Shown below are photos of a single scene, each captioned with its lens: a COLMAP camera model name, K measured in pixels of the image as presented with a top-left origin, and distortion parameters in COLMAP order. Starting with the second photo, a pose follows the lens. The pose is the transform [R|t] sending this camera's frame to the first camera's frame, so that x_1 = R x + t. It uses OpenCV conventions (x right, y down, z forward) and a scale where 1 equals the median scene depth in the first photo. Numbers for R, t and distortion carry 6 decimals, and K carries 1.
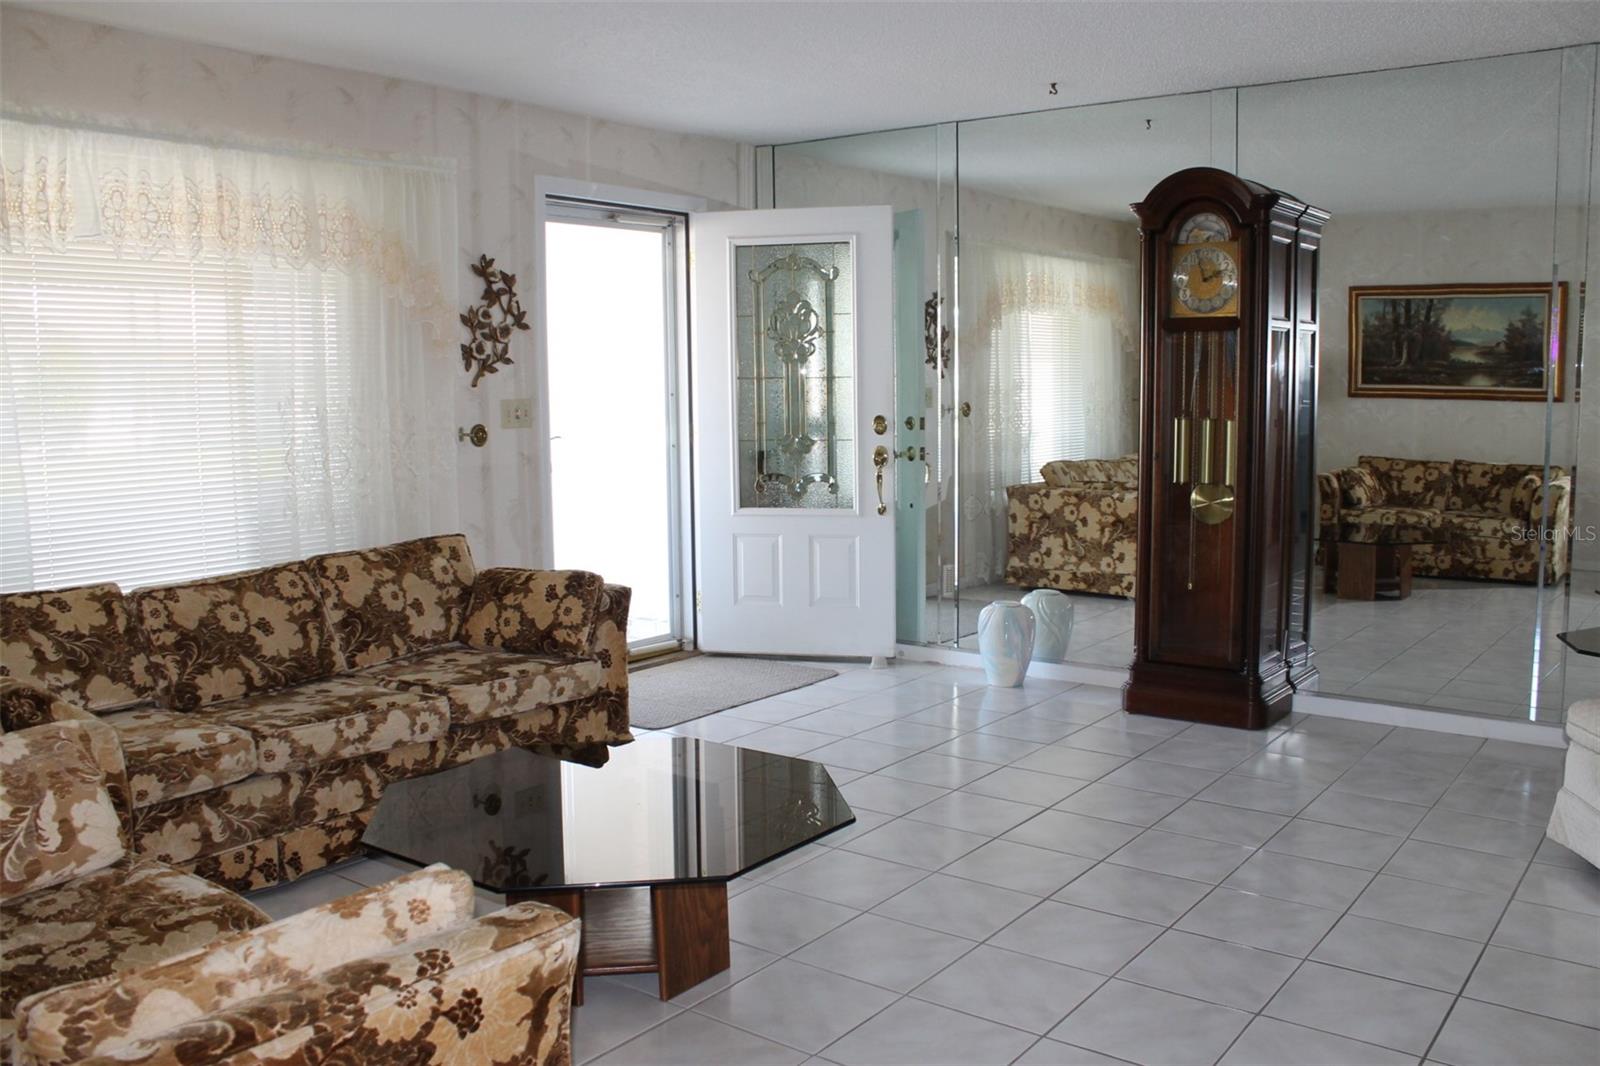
lens RADIAL K [[1329.3, 0, 804.2], [0, 1329.3, 579.5], [0, 0, 1]] dist [-0.204665, 0.152578]
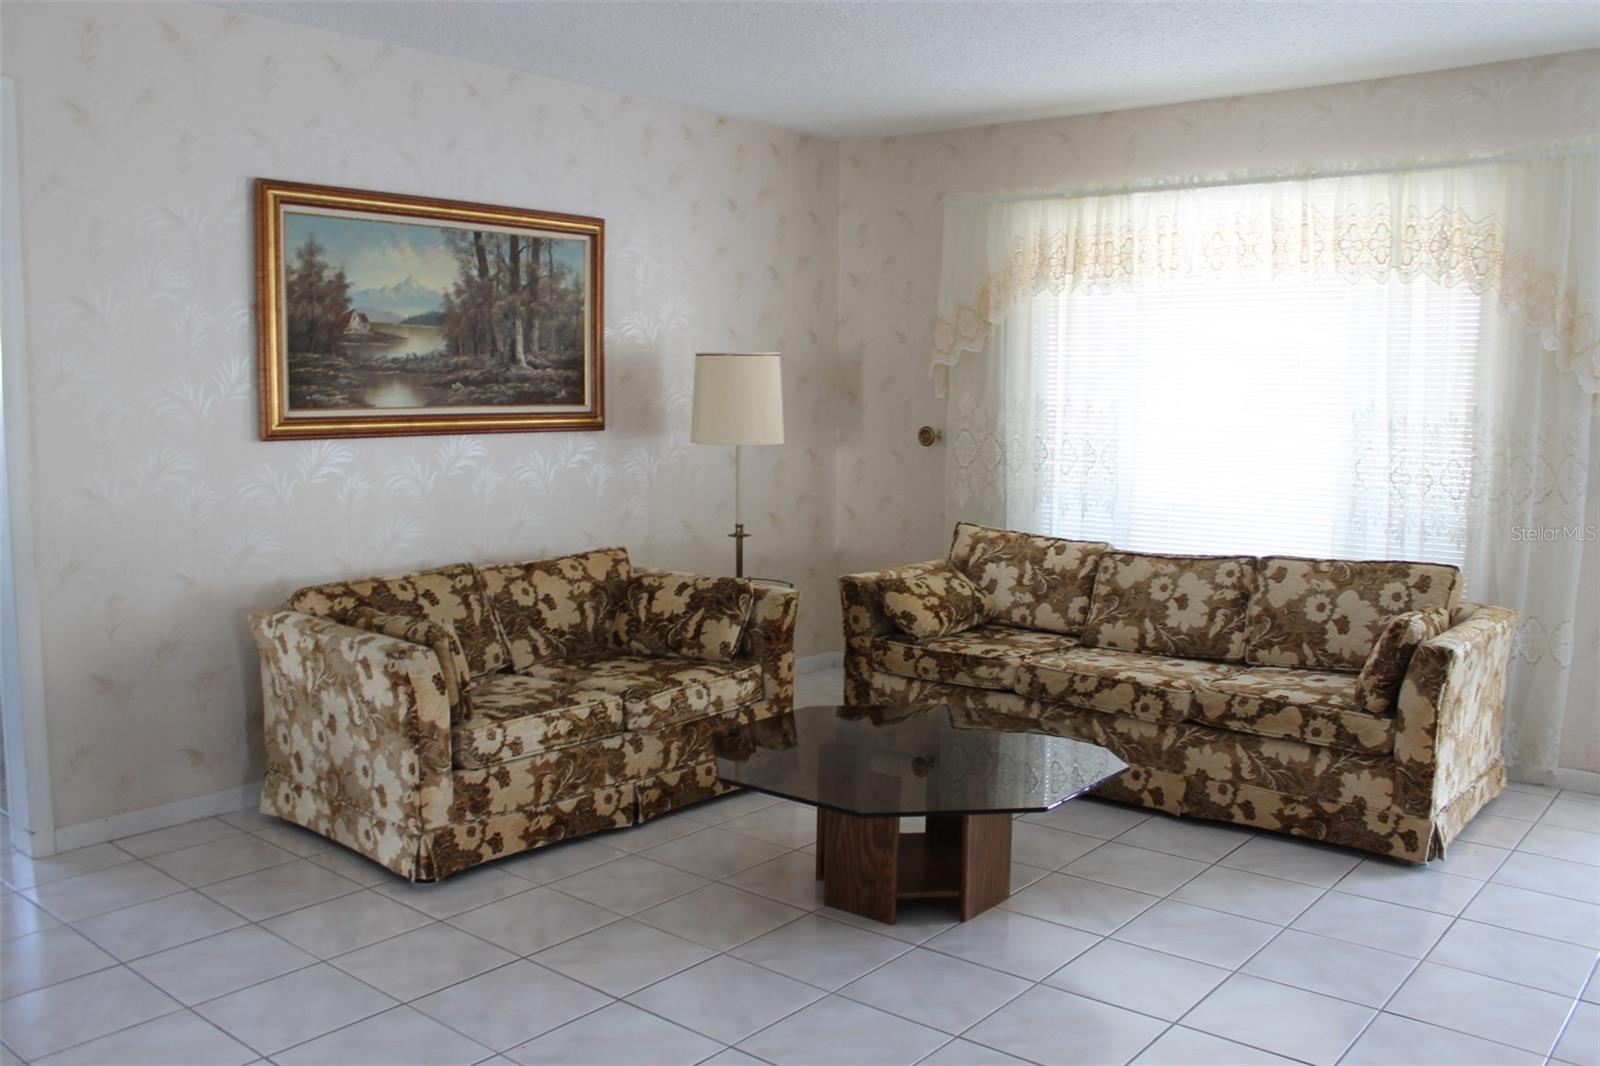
lens RADIAL K [[1345.2, 0, 800.2], [0, 1345.2, 530.1], [0, 0, 1]] dist [-0.168954, 0.154255]
pose [[-0.047985, 0.110052, -0.992767, 0.603233], [-0.149739, 0.981887, 0.116084, -0.088577], [0.987561, 0.154226, -0.030636, 0.532570]]
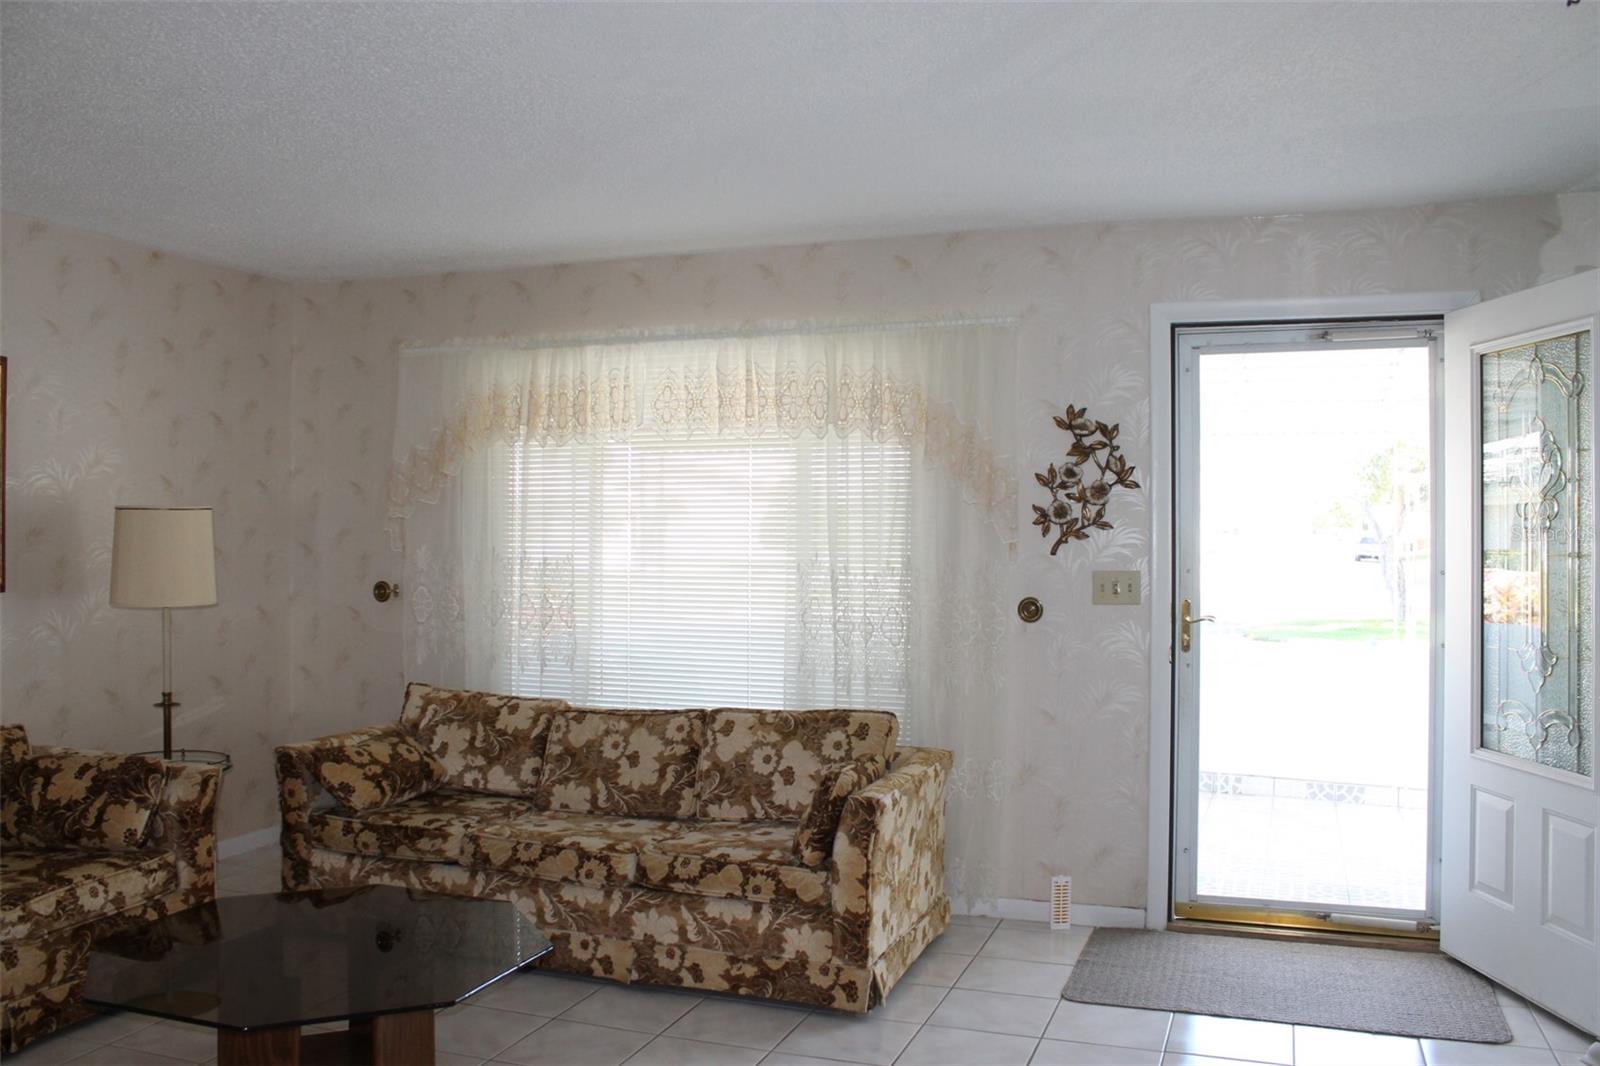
lens RADIAL K [[1350.6, 0, 796.9], [0, 1350.6, 528.4], [0, 0, 1]] dist [-0.167211, 0.152407]
pose [[0.292543, 0.007540, -0.956223, 0.587189], [-0.143369, 0.989012, -0.036063, -0.111240], [0.945444, 0.147643, 0.290410, 0.590793]]
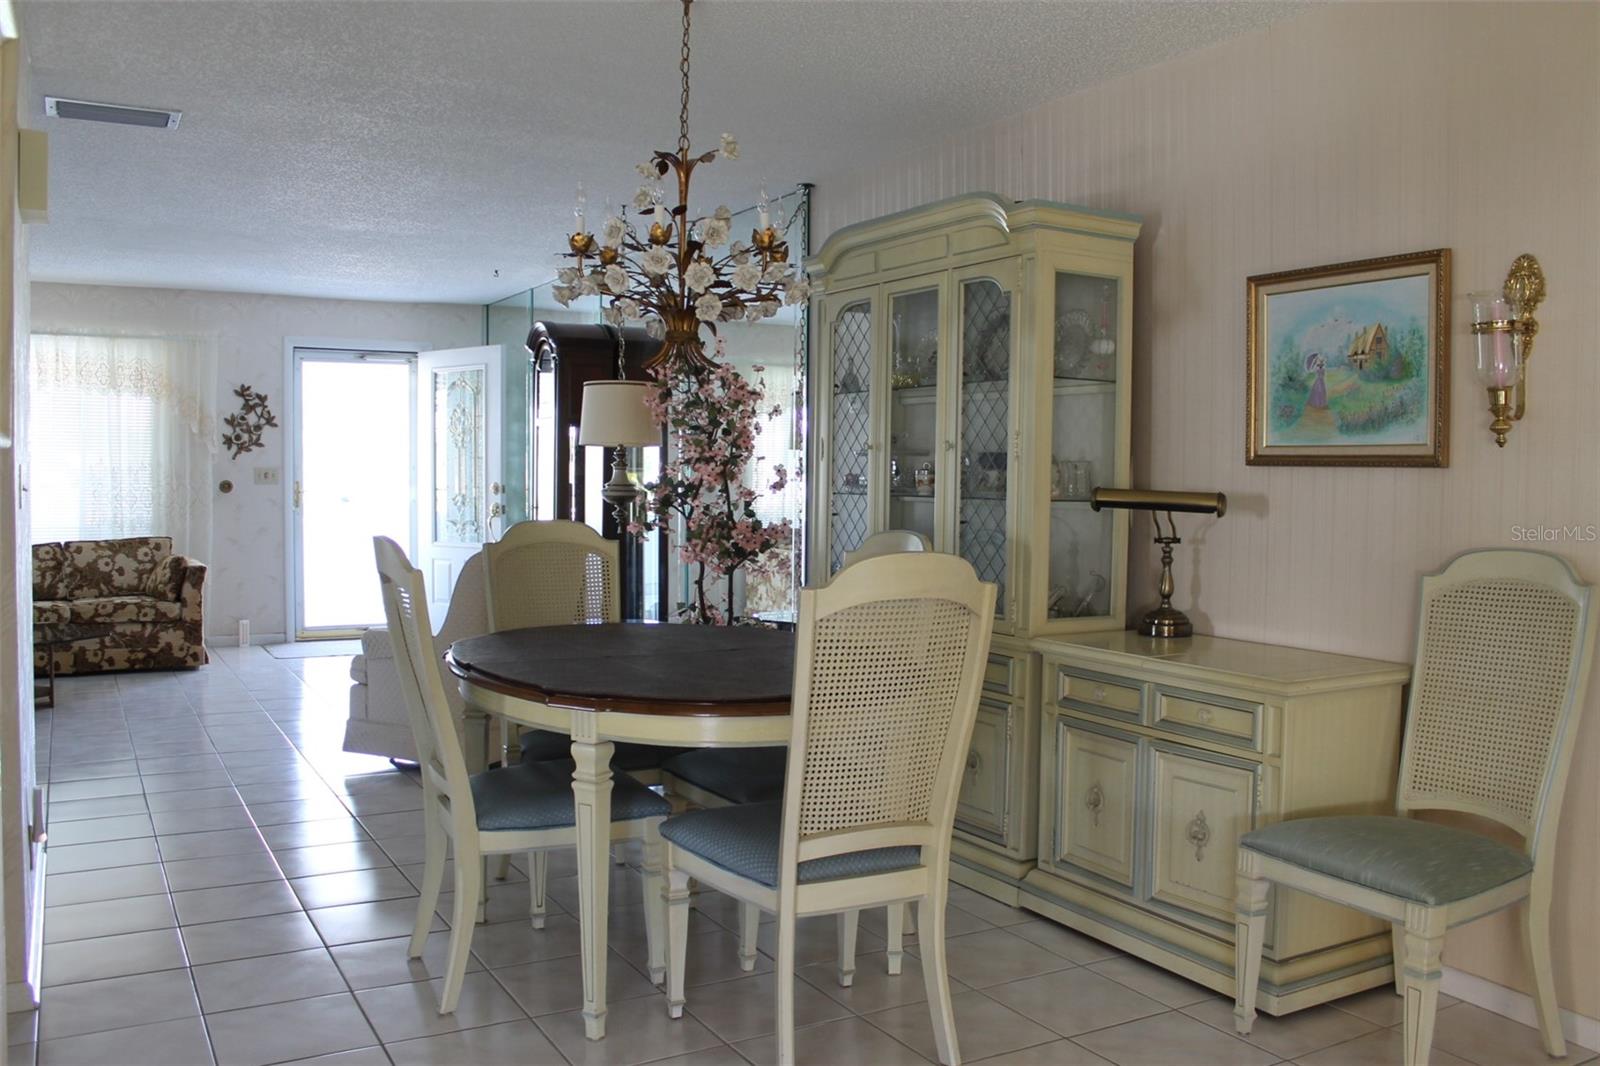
lens RADIAL K [[1345.2, 0, 800.2], [0, 1345.2, 530.1], [0, 0, 1]] dist [-0.168954, 0.154255]
pose [[0.918440, 0.031600, -0.394296, 1.187443], [-0.072398, 0.993395, -0.089026, 0.050688], [0.388878, 0.110311, 0.914661, -0.314843]]
